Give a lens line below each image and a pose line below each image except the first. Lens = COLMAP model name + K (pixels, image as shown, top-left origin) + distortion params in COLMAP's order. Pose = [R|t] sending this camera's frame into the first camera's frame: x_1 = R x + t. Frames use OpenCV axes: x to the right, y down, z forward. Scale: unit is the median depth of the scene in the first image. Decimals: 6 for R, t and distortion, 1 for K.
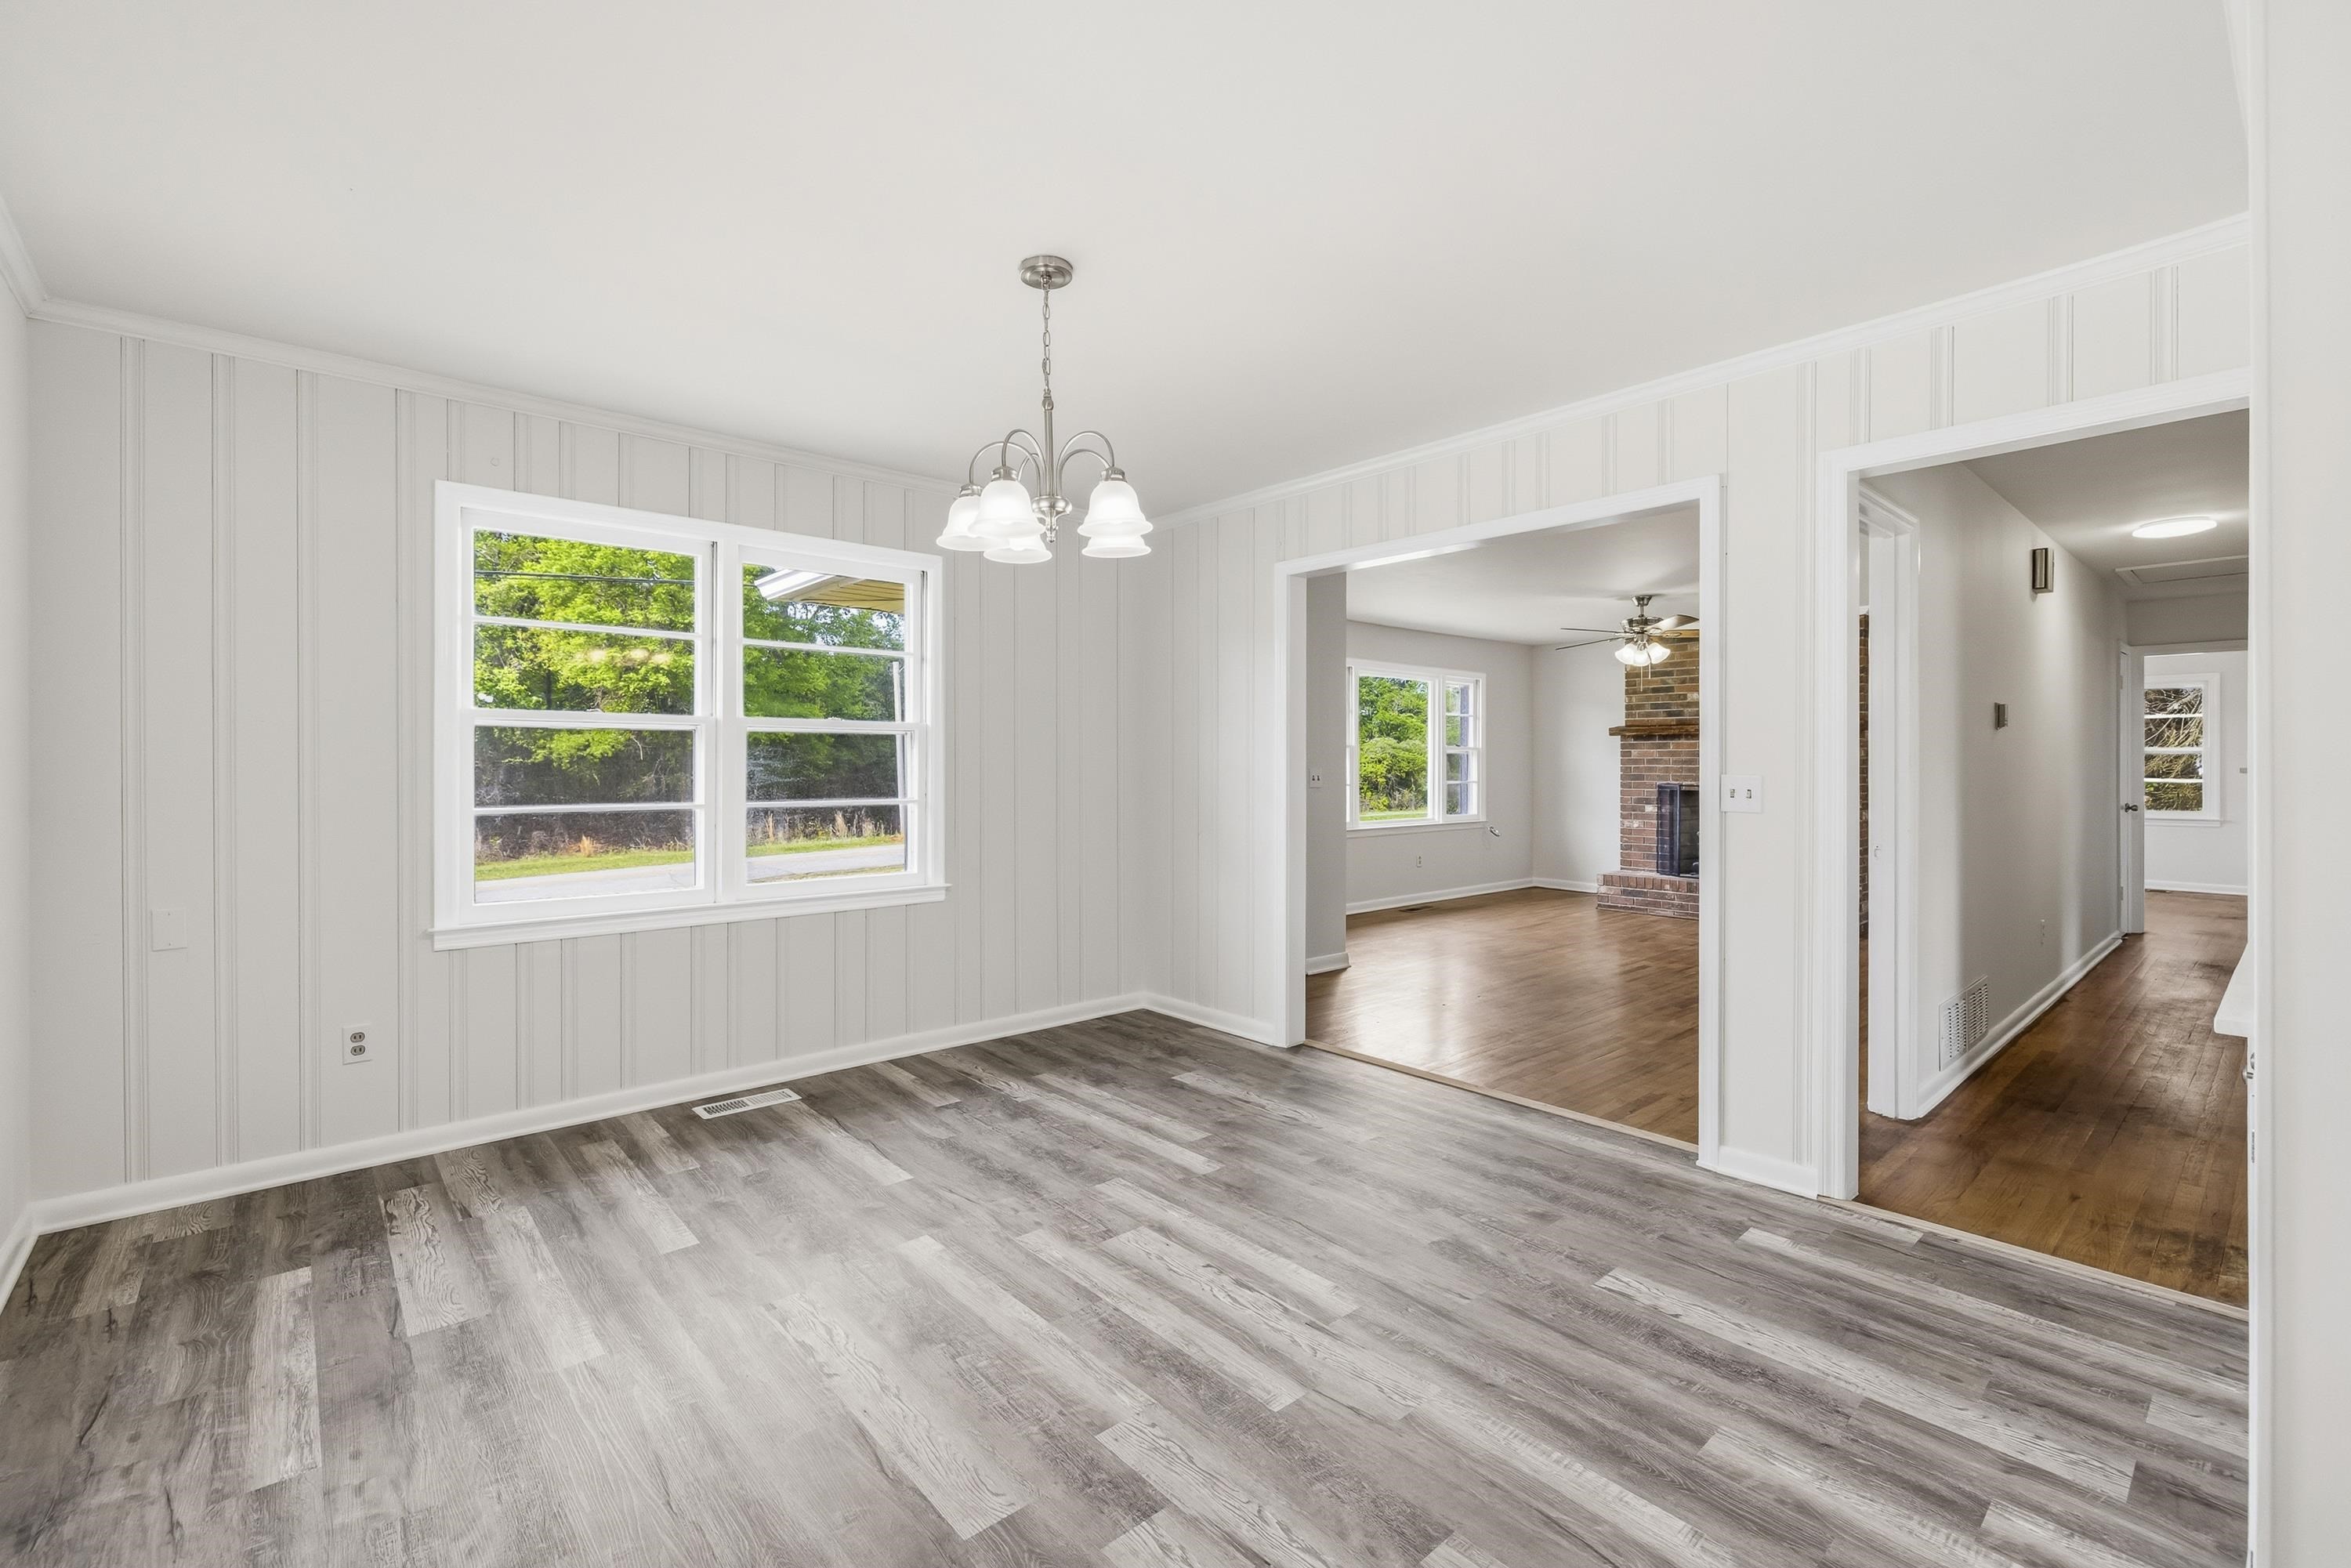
lens RADIAL K [[1009.5, 0, 1157.1], [0, 1009.5, 770.9], [0, 0, 1]] dist [-0.000290, 0.000270]
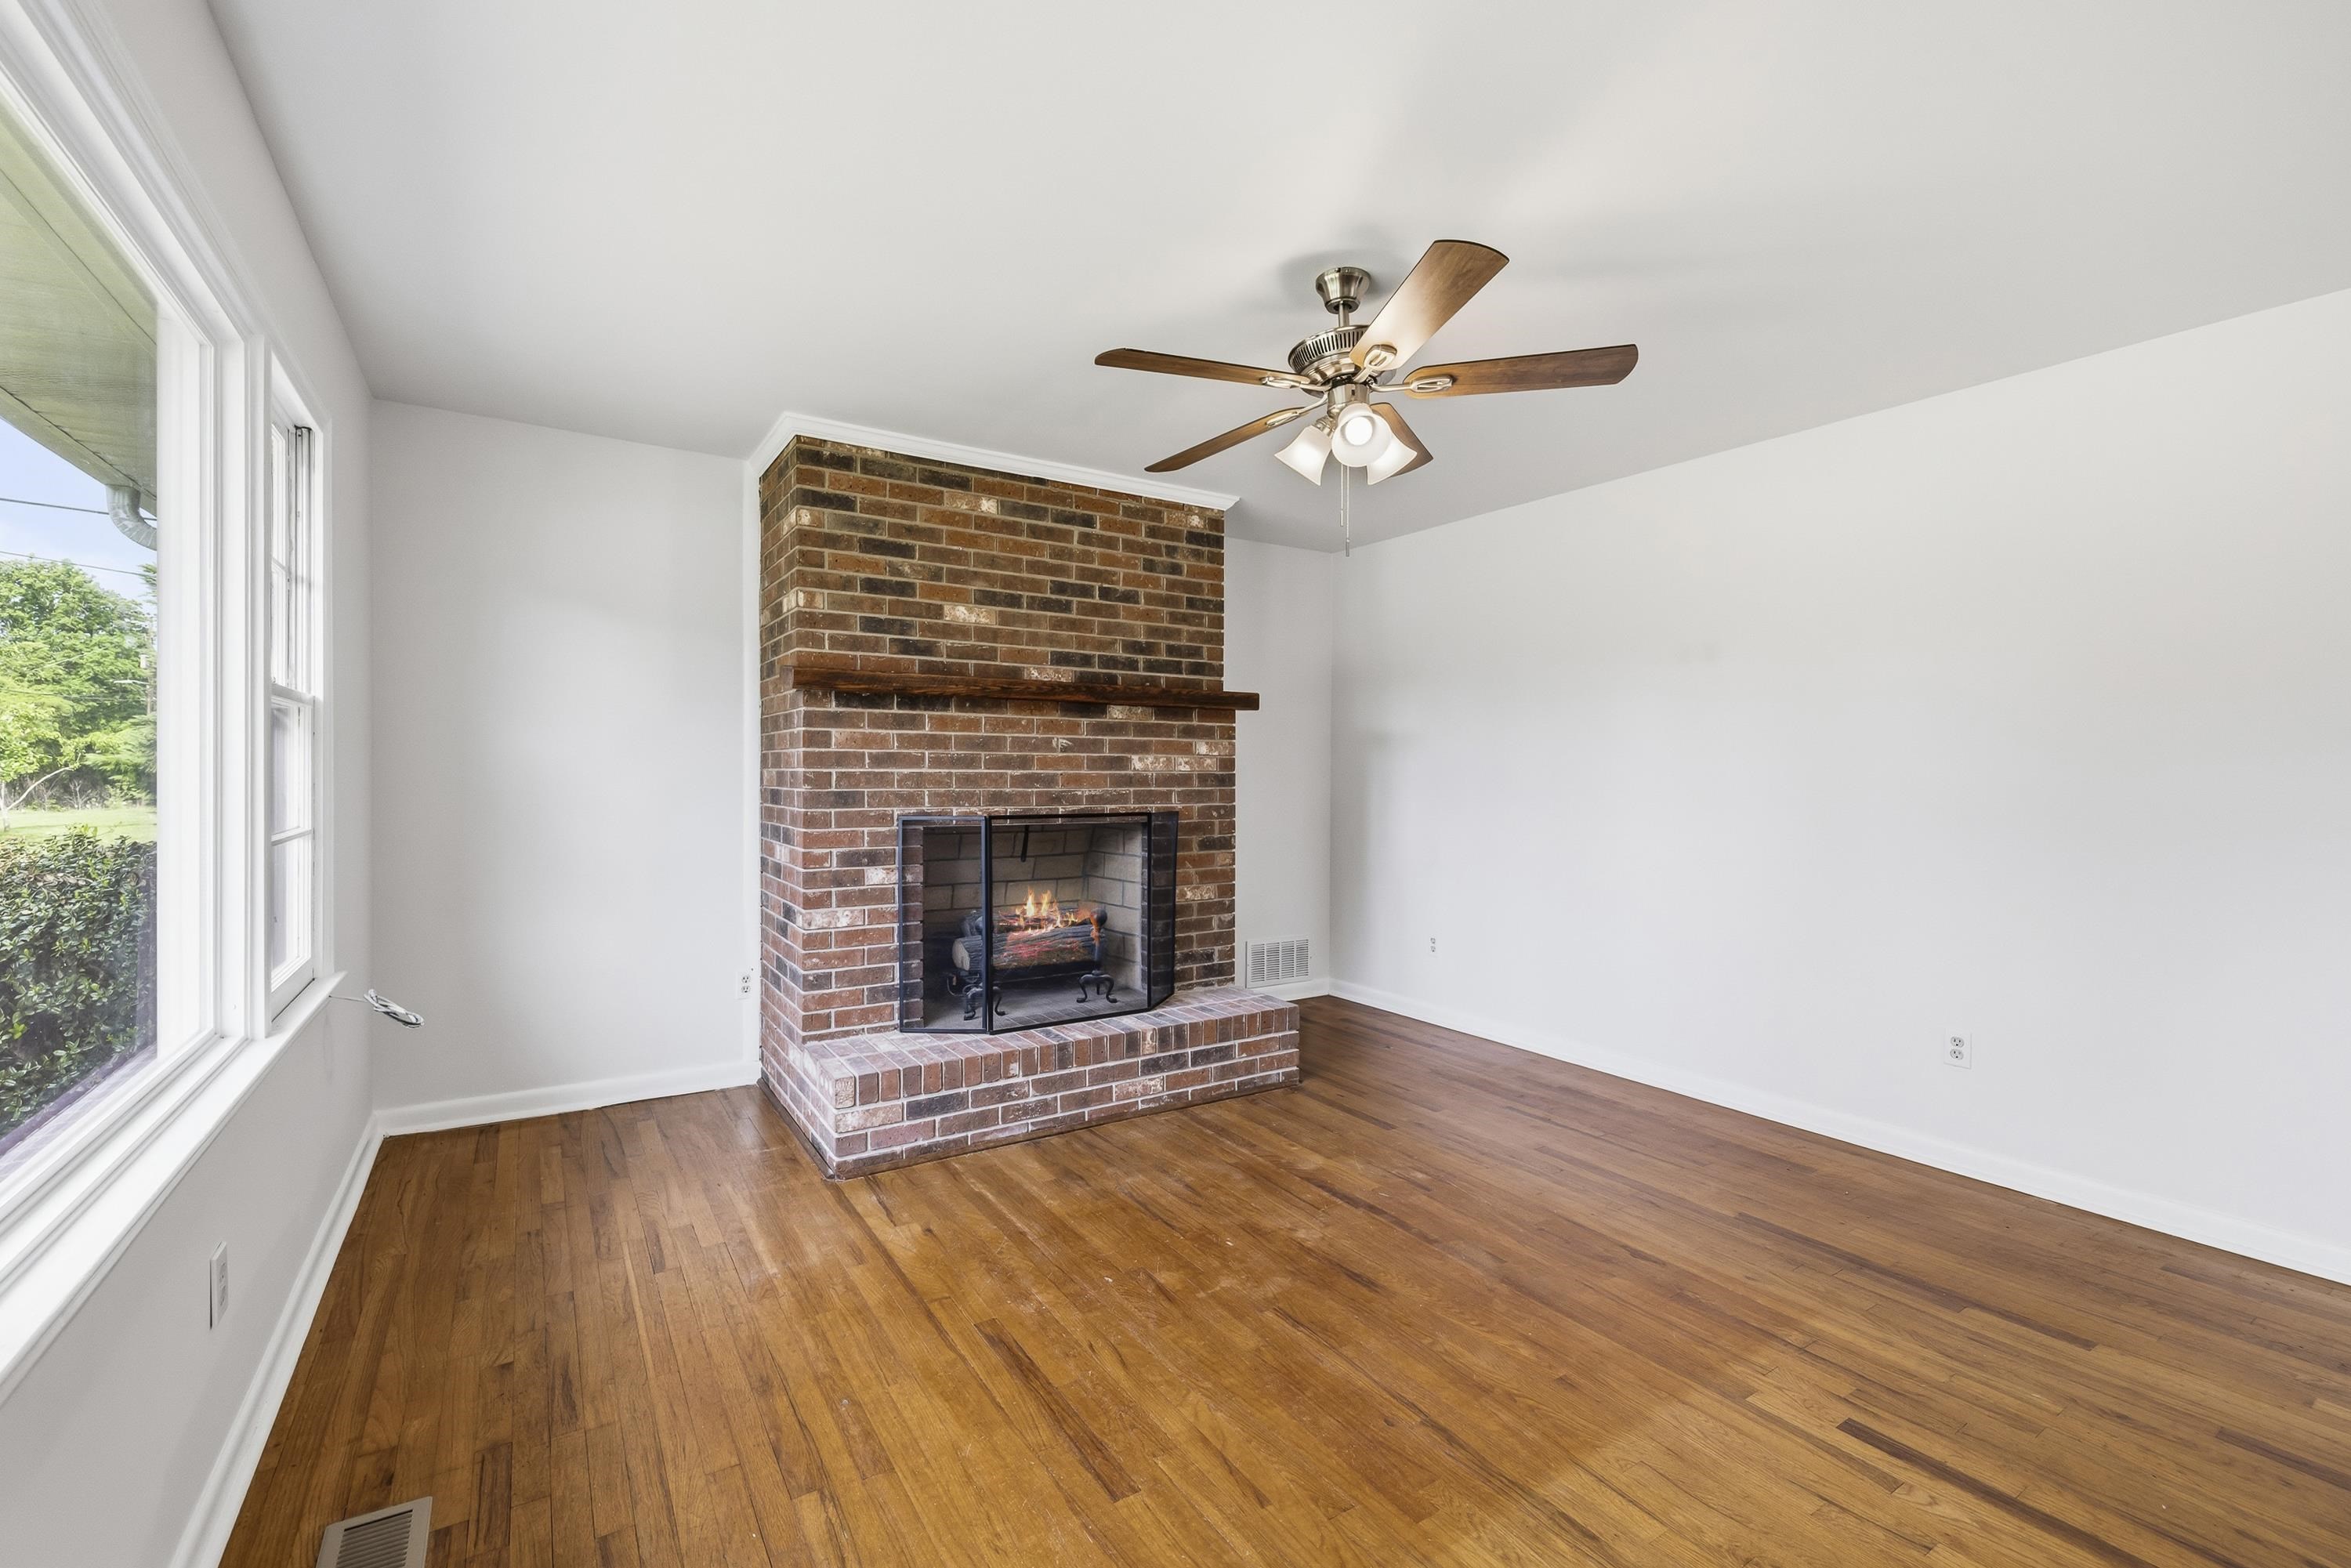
lens RADIAL K [[995.2, 0, 1160.3], [0, 995.2, 781.1], [0, 0, 1]] dist [-0.001630, 0.000063]
pose [[0.147090, -0.008287, 0.989088, 0.253272], [-0.000829, 0.999964, 0.008502, -0.009307], [-0.989123, -0.002071, 0.147078, 1.891709]]
